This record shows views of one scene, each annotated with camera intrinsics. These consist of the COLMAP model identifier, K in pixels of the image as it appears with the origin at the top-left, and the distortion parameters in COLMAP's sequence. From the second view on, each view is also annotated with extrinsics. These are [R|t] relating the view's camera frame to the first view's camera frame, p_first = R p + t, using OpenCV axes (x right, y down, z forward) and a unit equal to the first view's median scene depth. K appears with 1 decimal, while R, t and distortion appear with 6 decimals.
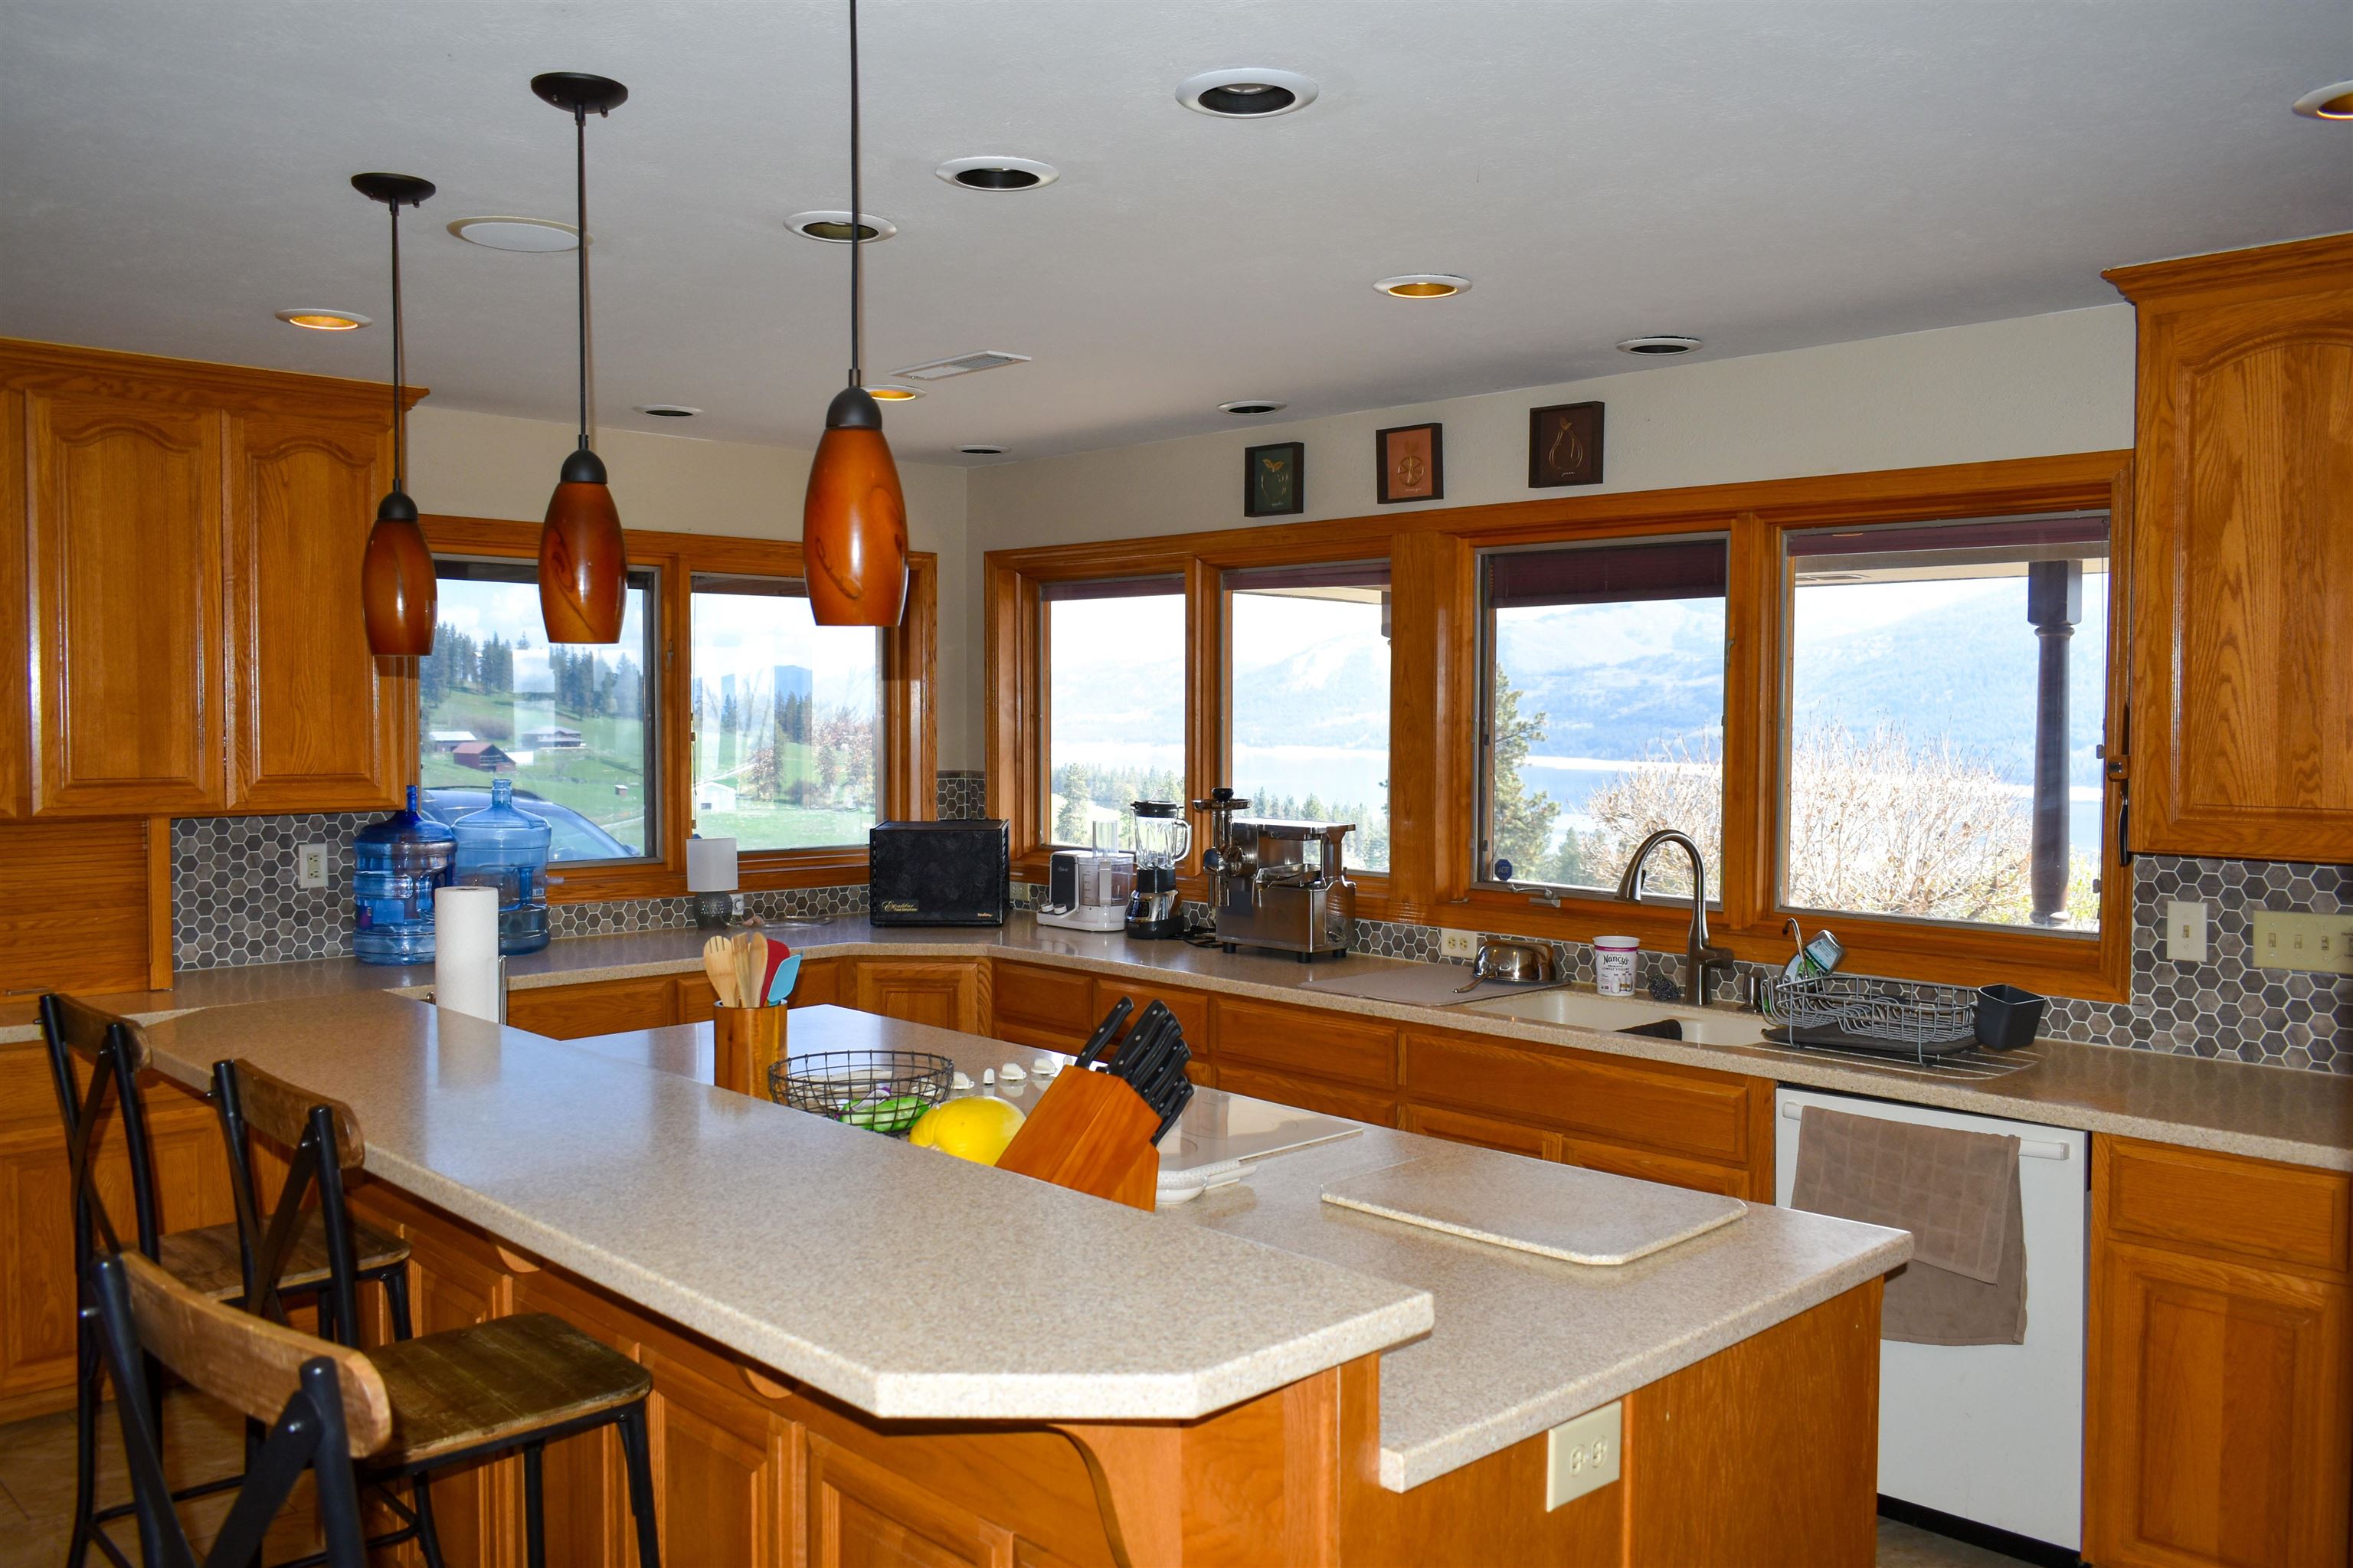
lens RADIAL K [[1894.6, 0, 1176.5], [0, 1894.6, 784.0], [0, 0, 1]] dist [-0.006626, -0.004125]
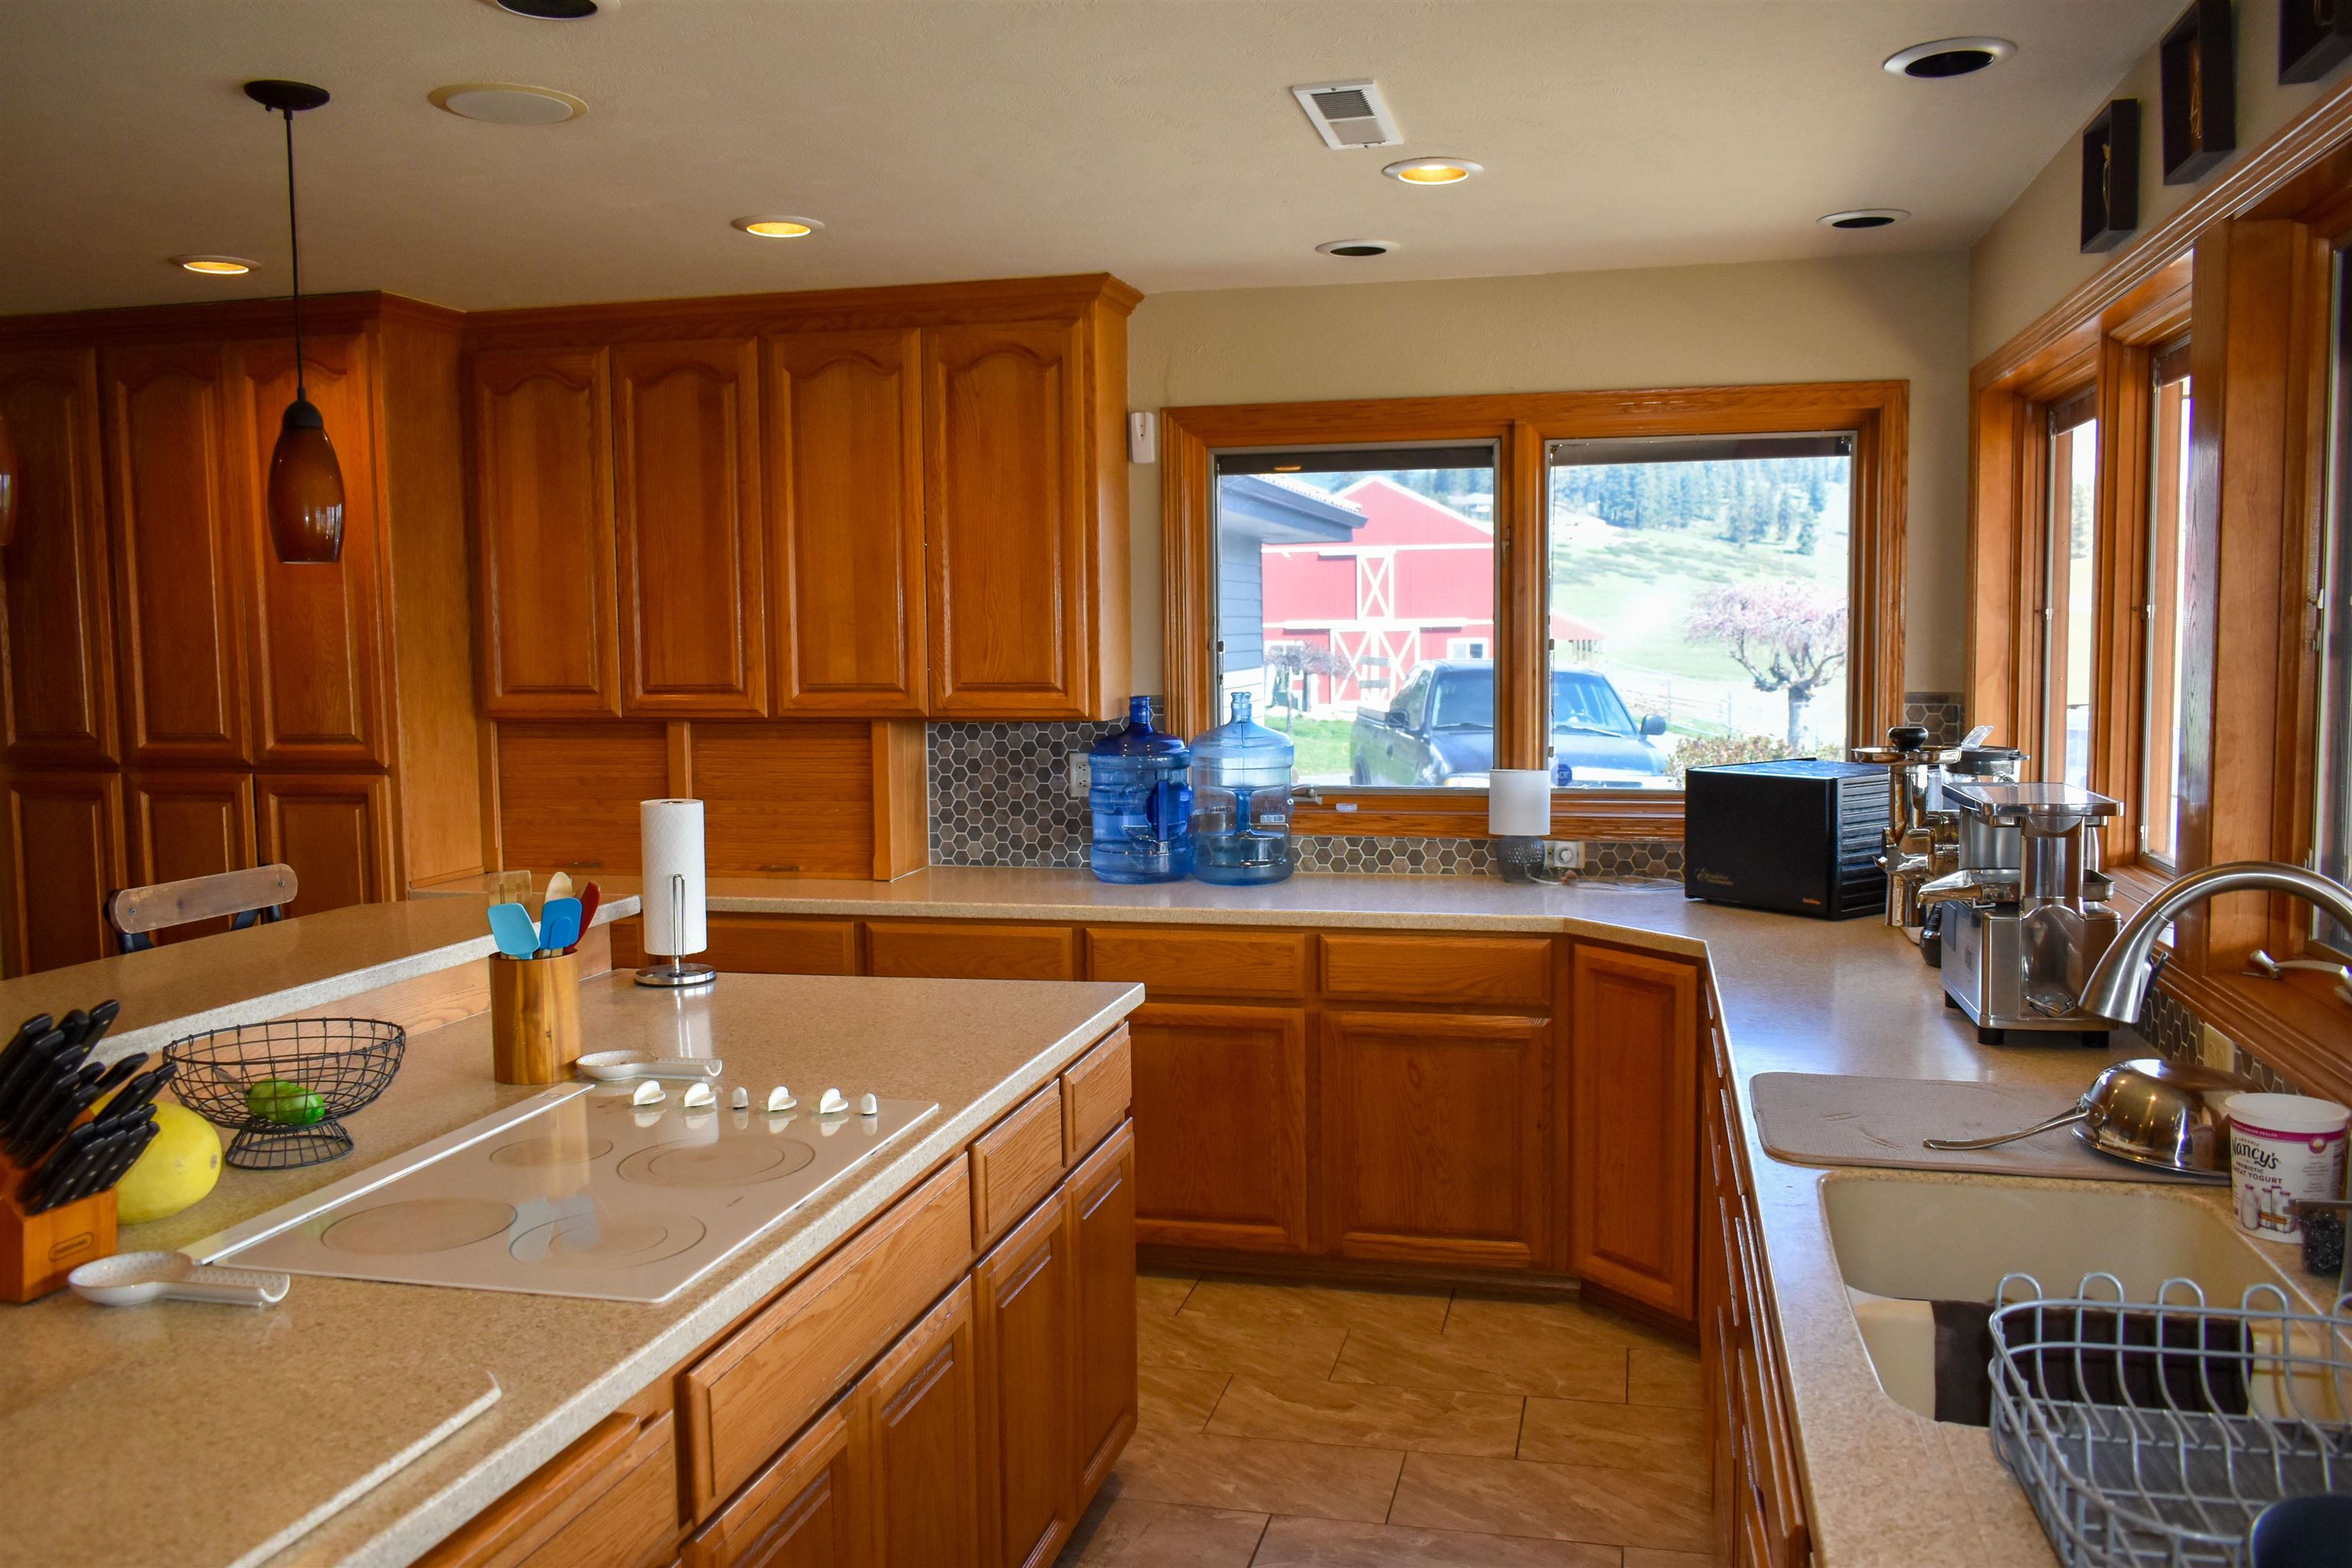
lens RADIAL K [[1893.8, 0, 1176.0], [0, 1893.8, 784.0], [0, 0, 1]] dist [-0.006626, -0.004125]
pose [[0.533970, 0.058706, -0.843463, 0.436390], [-0.019840, 0.998182, 0.056915, -0.010358], [0.845271, -0.013656, 0.534164, 0.535750]]
